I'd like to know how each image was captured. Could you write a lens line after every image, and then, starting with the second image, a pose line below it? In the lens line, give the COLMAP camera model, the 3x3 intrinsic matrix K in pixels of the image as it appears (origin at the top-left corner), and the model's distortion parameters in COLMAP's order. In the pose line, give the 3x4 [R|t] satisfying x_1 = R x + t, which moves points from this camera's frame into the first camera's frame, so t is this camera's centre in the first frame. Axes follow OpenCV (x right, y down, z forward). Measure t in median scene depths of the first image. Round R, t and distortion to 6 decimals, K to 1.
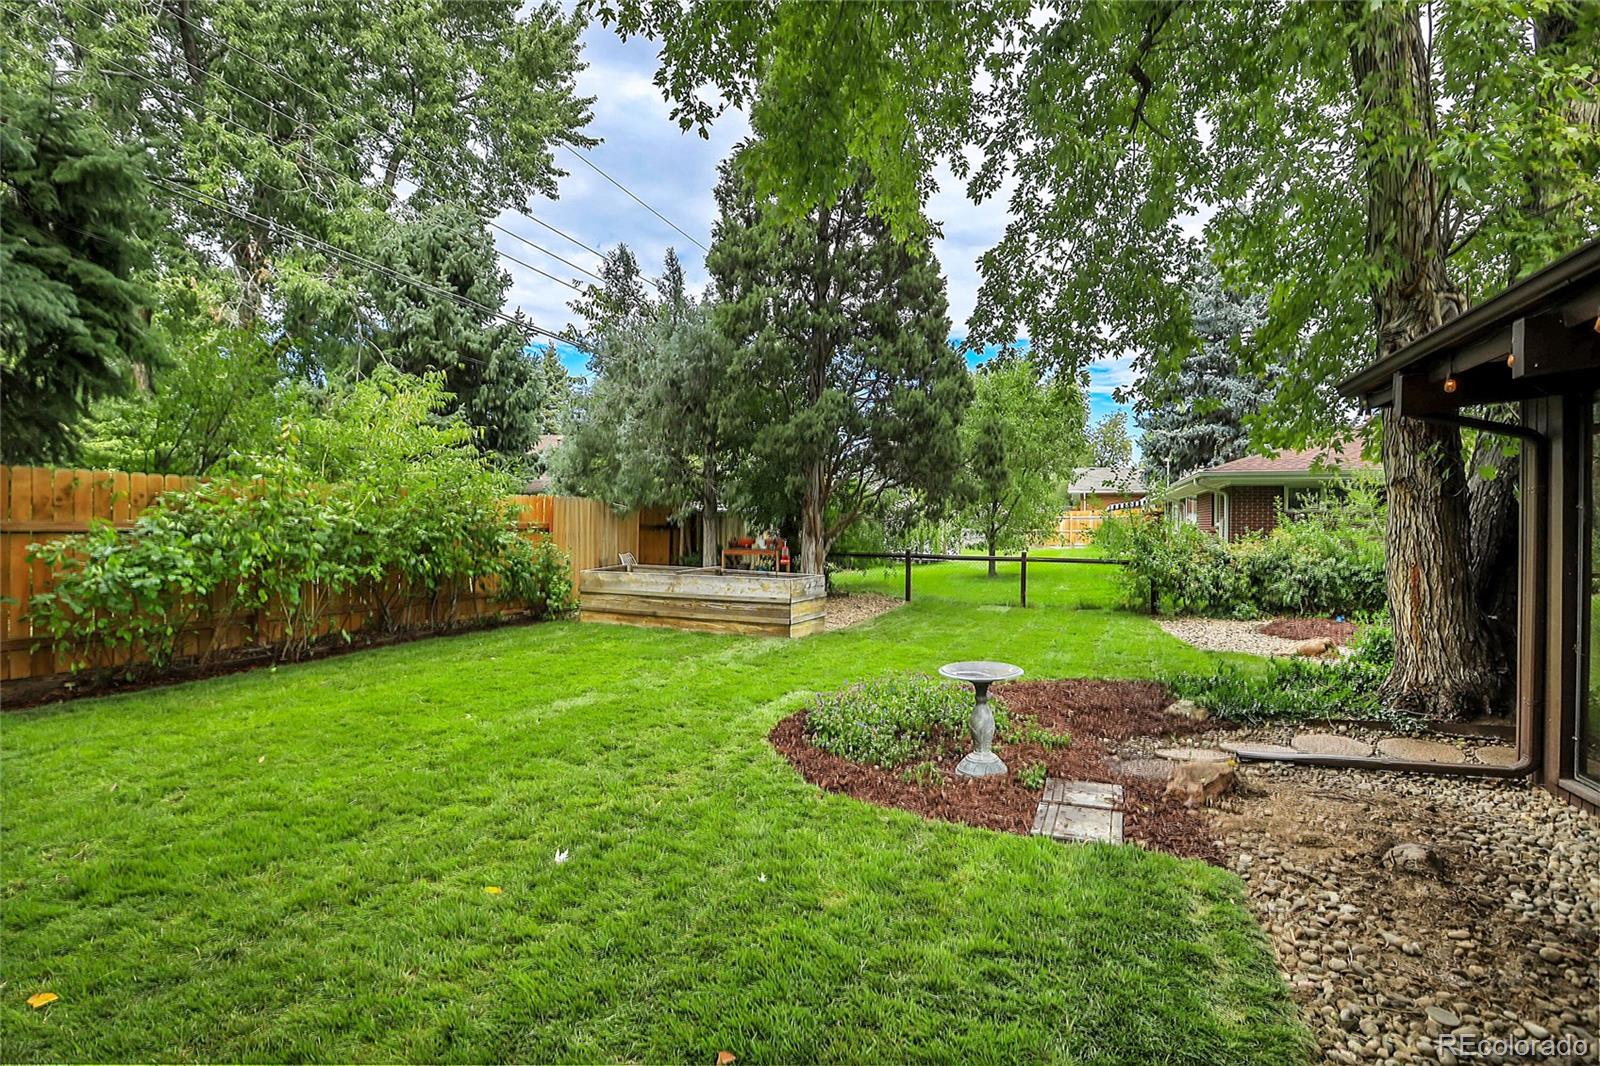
lens RADIAL K [[760.1, 0, 797.3], [0, 760.1, 529.9], [0, 0, 1]] dist [-0.011019, 0.001165]
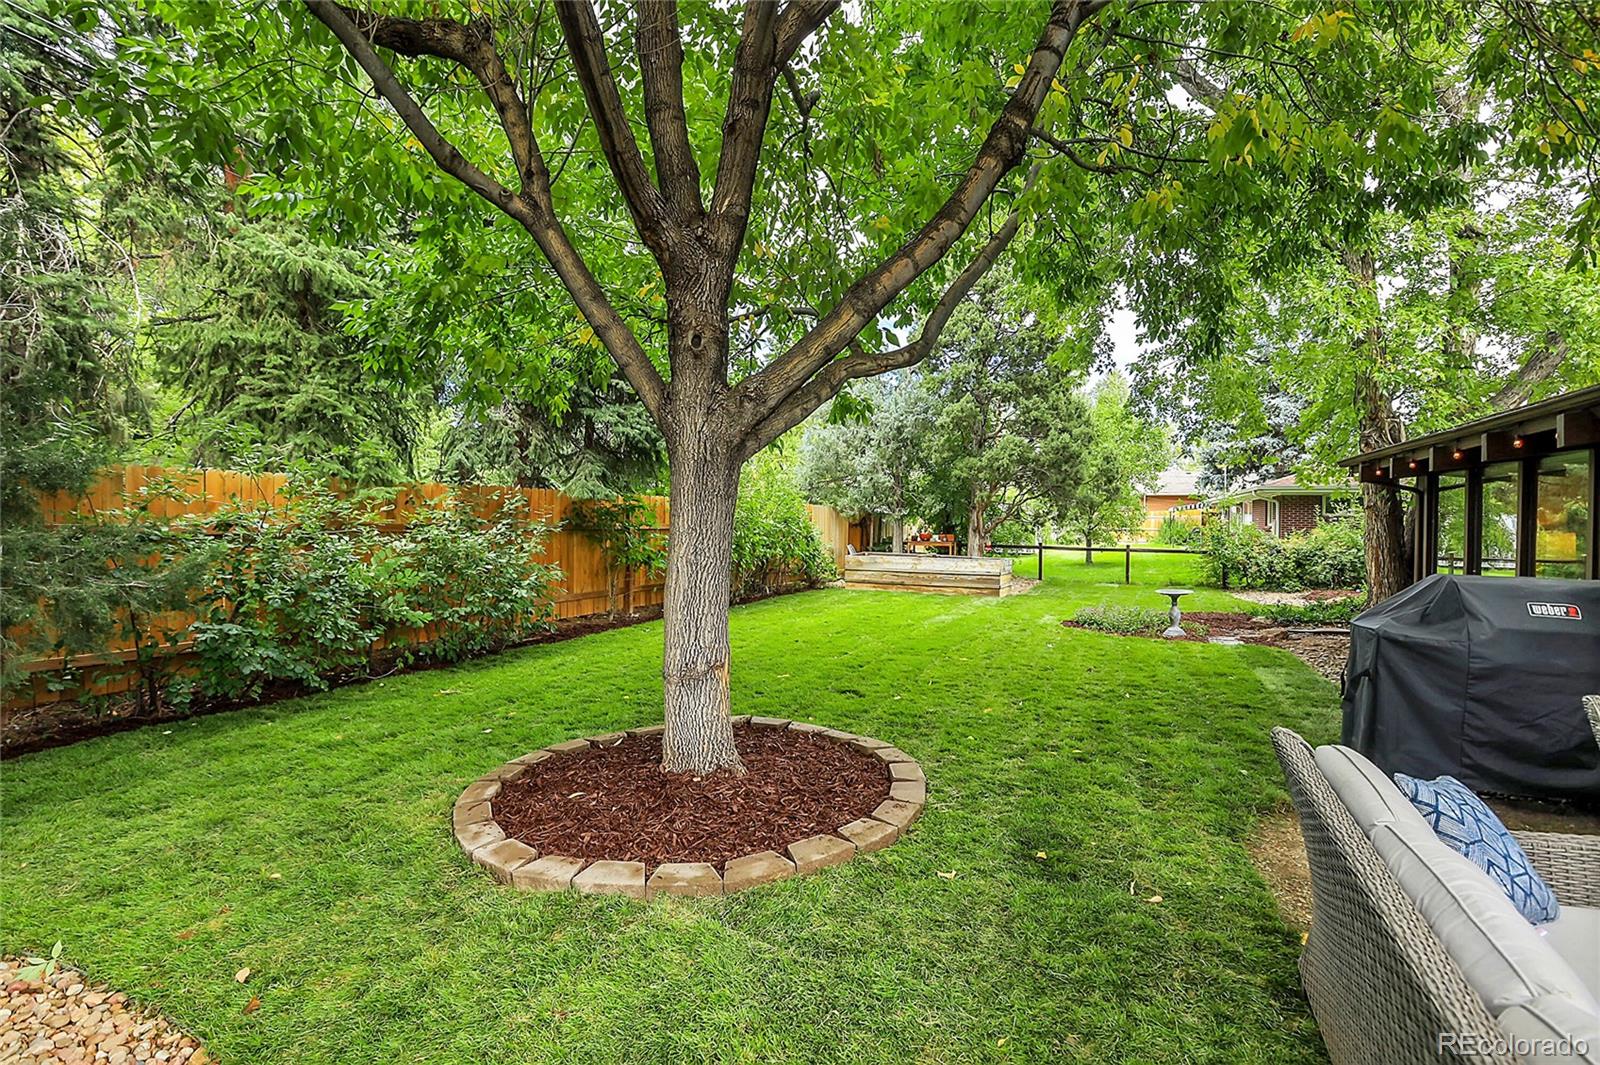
lens RADIAL K [[760.1, 0, 801.7], [0, 760.1, 535.4], [0, 0, 1]] dist [-0.011019, 0.001165]
pose [[0.999190, 0.001772, -0.040204, -0.260923], [-0.001279, 0.999923, 0.012305, -0.004321], [0.040223, -0.012243, 0.999116, -0.438980]]
